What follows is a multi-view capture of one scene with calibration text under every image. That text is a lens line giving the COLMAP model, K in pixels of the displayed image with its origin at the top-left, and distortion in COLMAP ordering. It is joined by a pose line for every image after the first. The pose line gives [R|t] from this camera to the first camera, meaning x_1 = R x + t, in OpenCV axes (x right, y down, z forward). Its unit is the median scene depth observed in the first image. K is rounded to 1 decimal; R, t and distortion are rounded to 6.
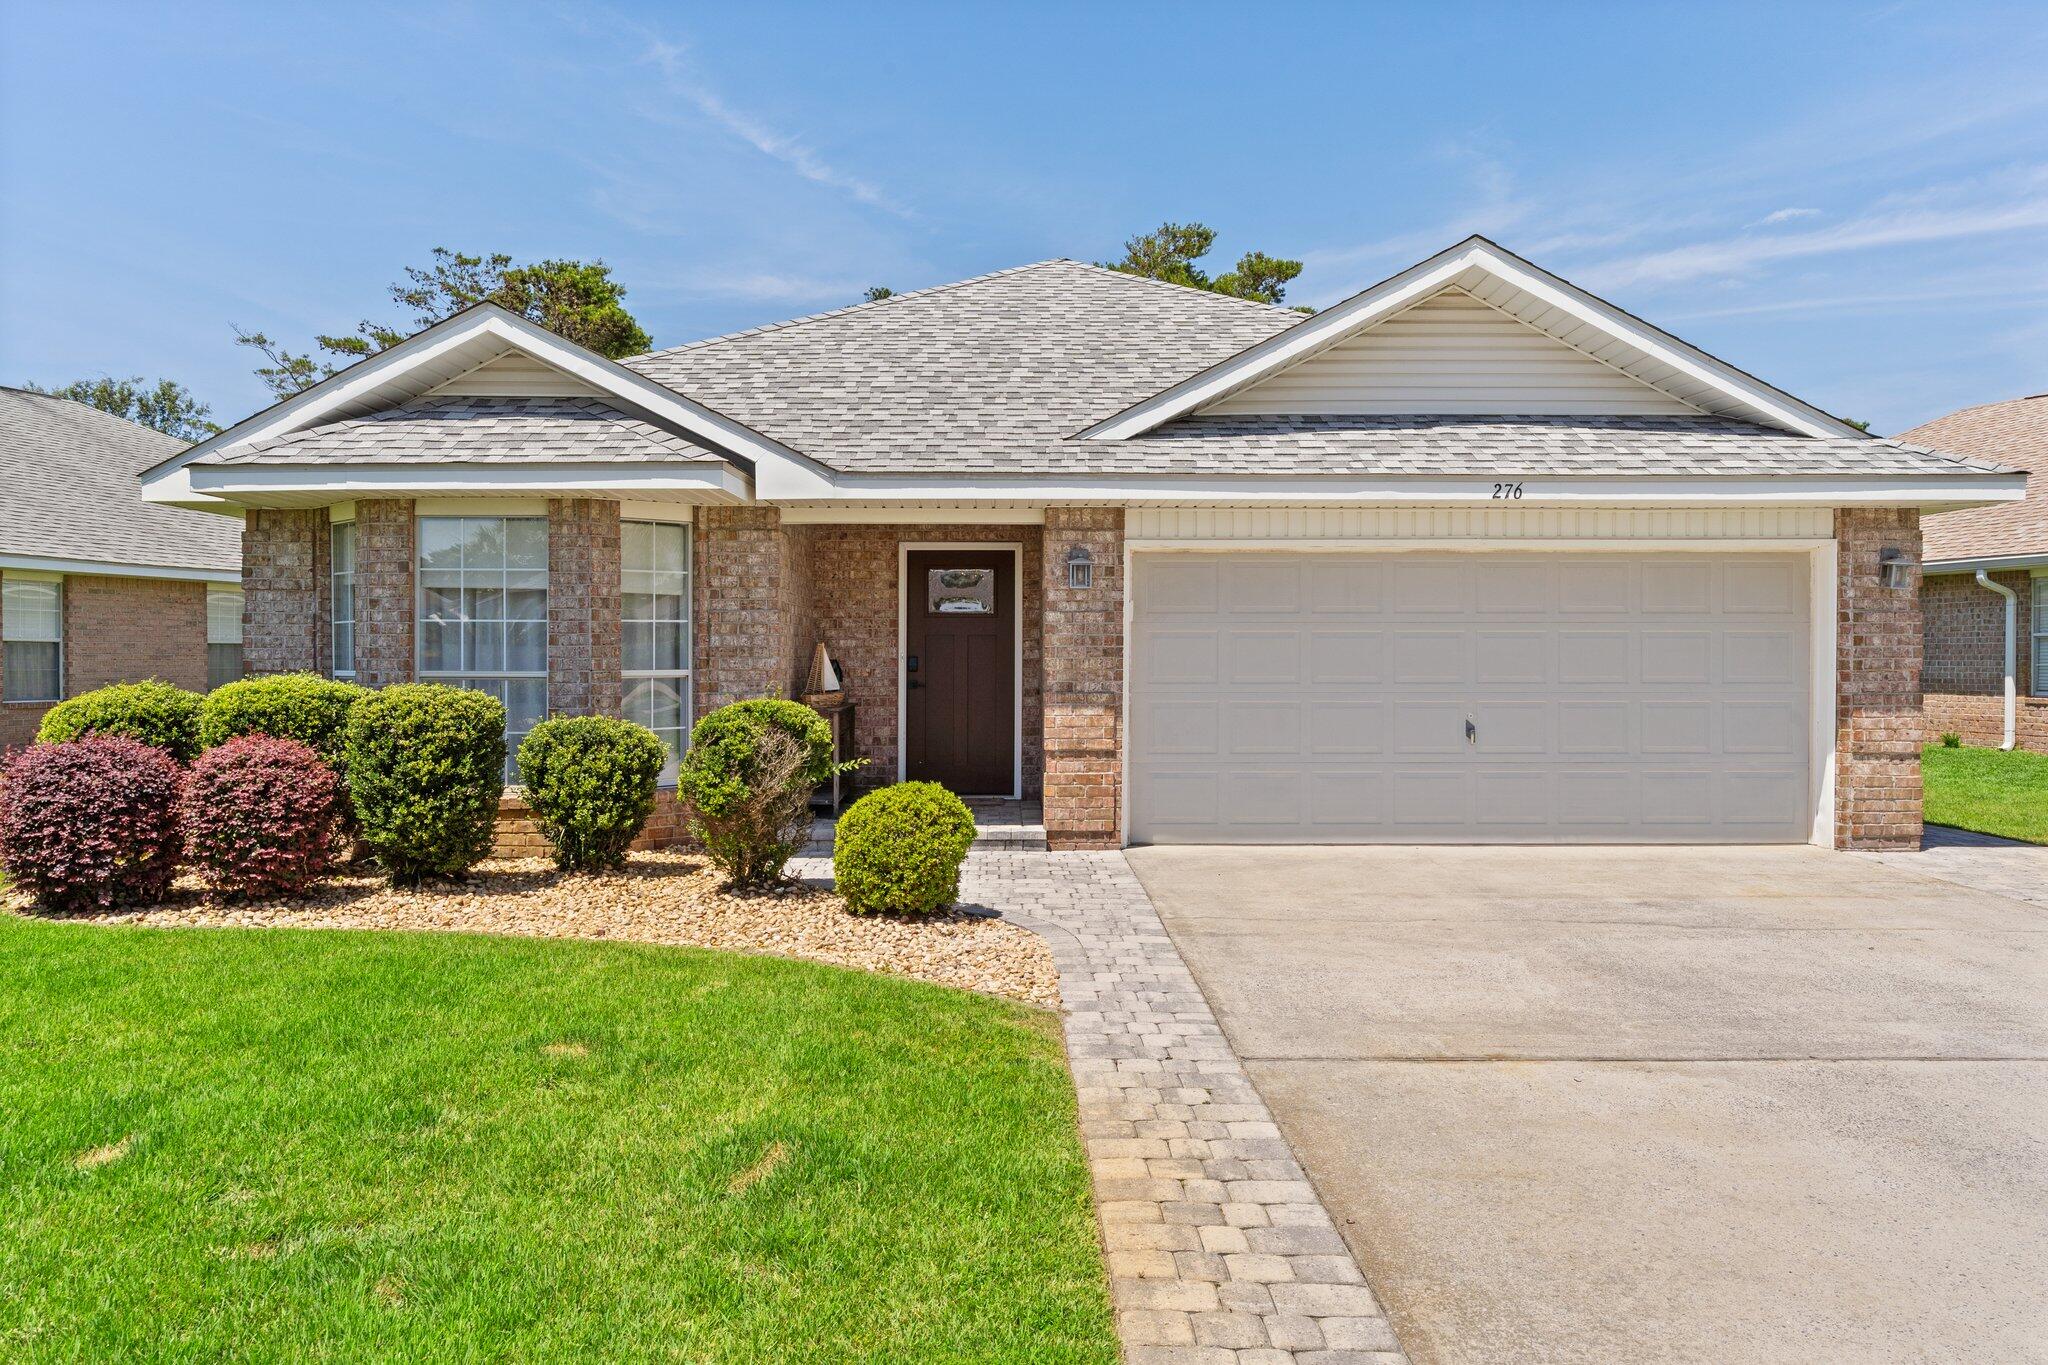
lens RADIAL K [[1412.9, 0, 1023.5], [0, 1412.9, 674.7], [0, 0, 1]] dist [-0.010525, -0.002946]
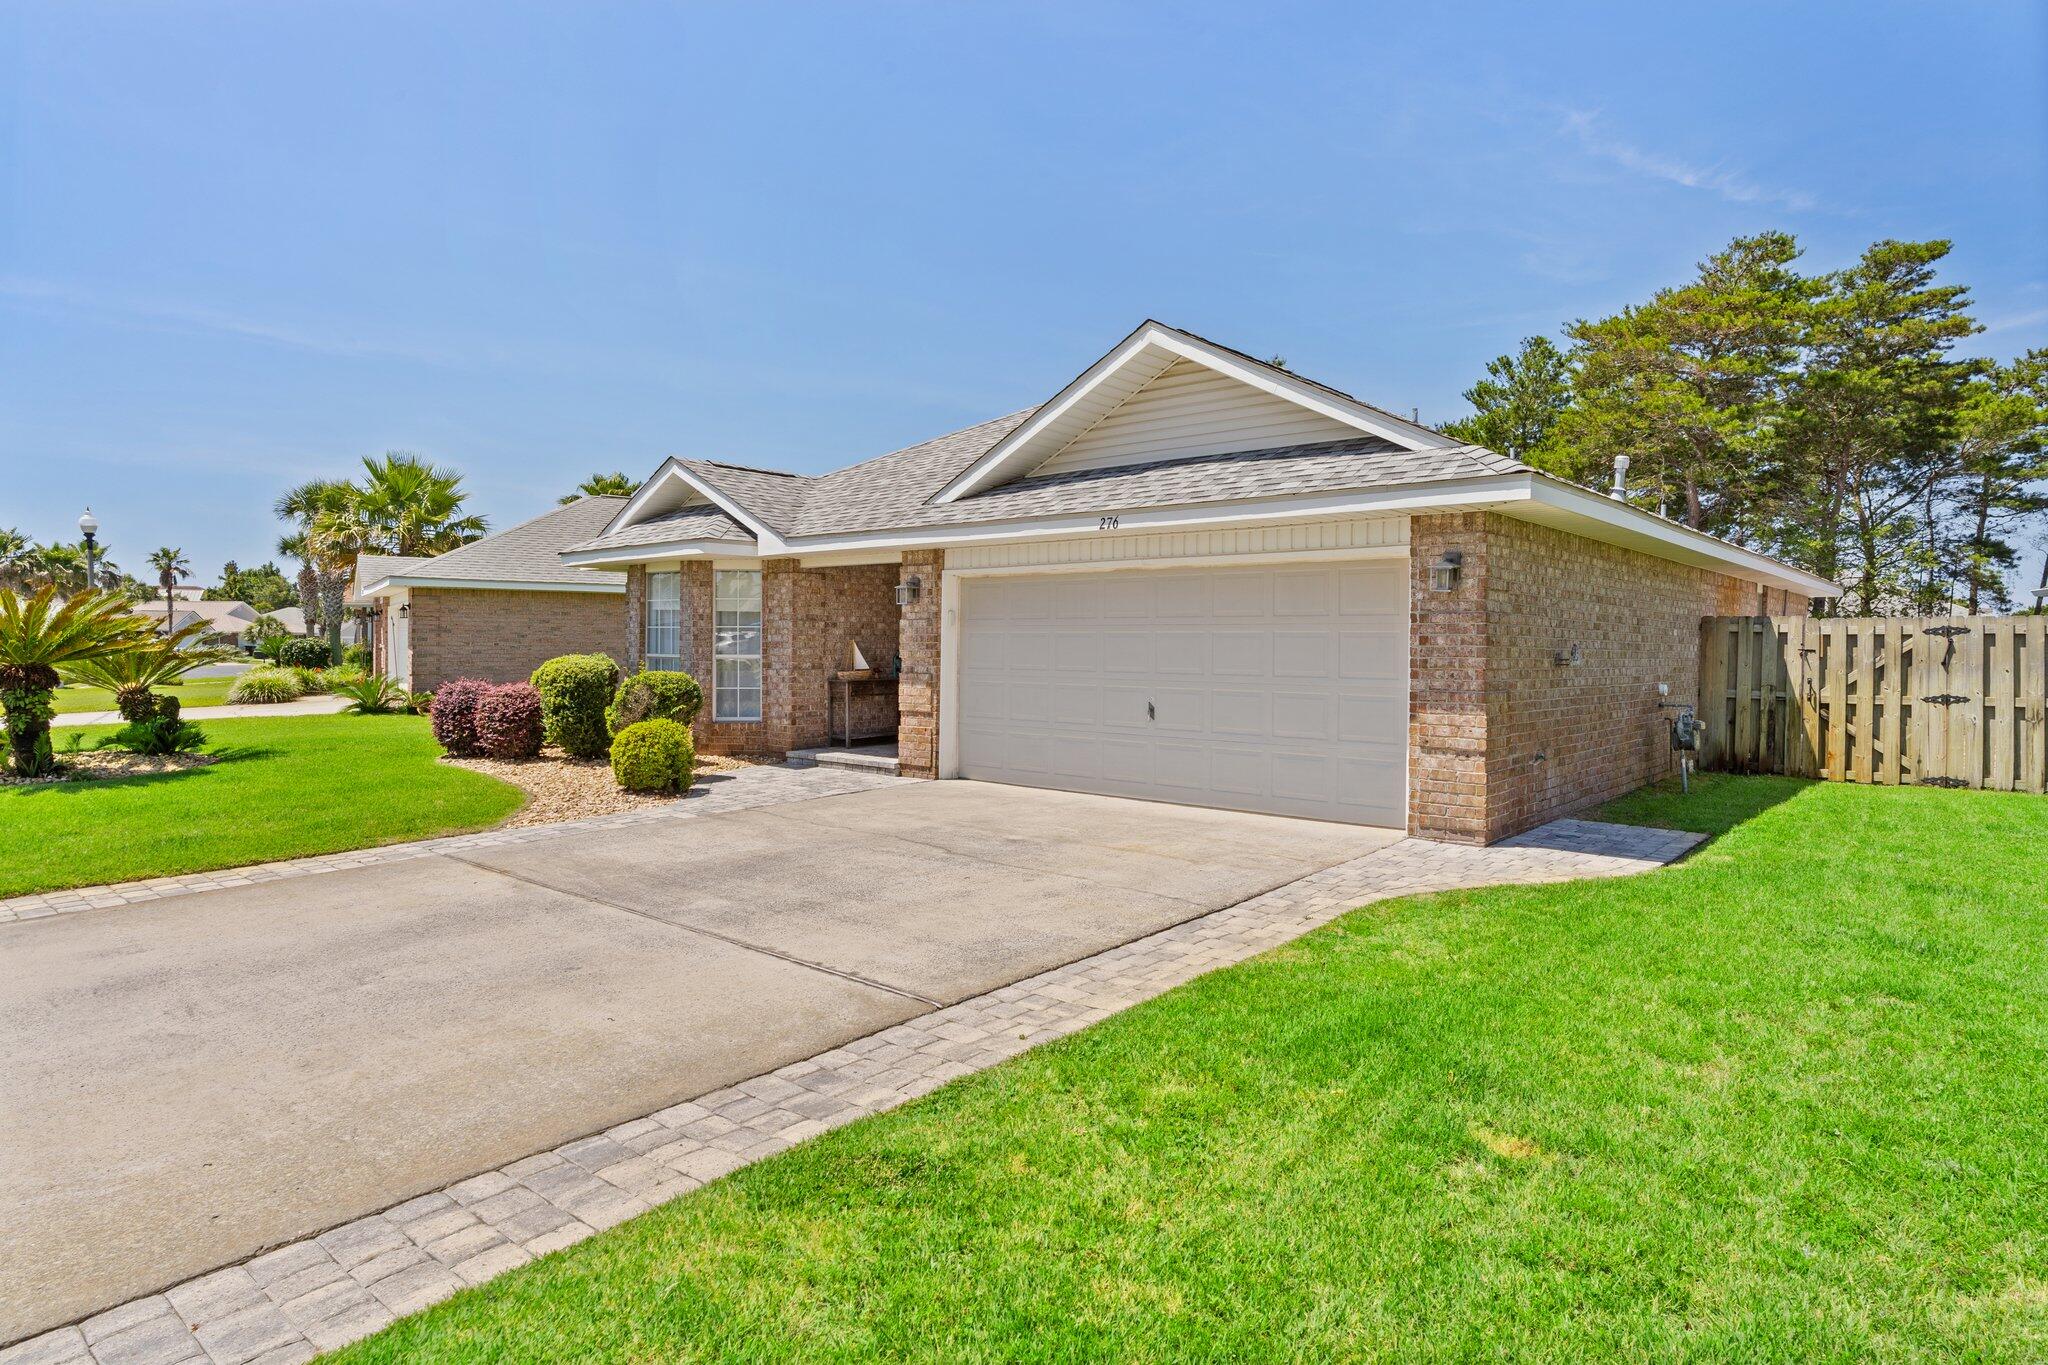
lens RADIAL K [[1154.4, 0, 1021.9], [0, 1154.4, 673.6], [0, 0, 1]] dist [-0.001146, 0.000094]
pose [[0.752962, 0.022537, -0.657679, 0.934282], [-0.019006, 0.999741, 0.012499, -0.004499], [0.657790, 0.003089, 0.753195, 0.146643]]
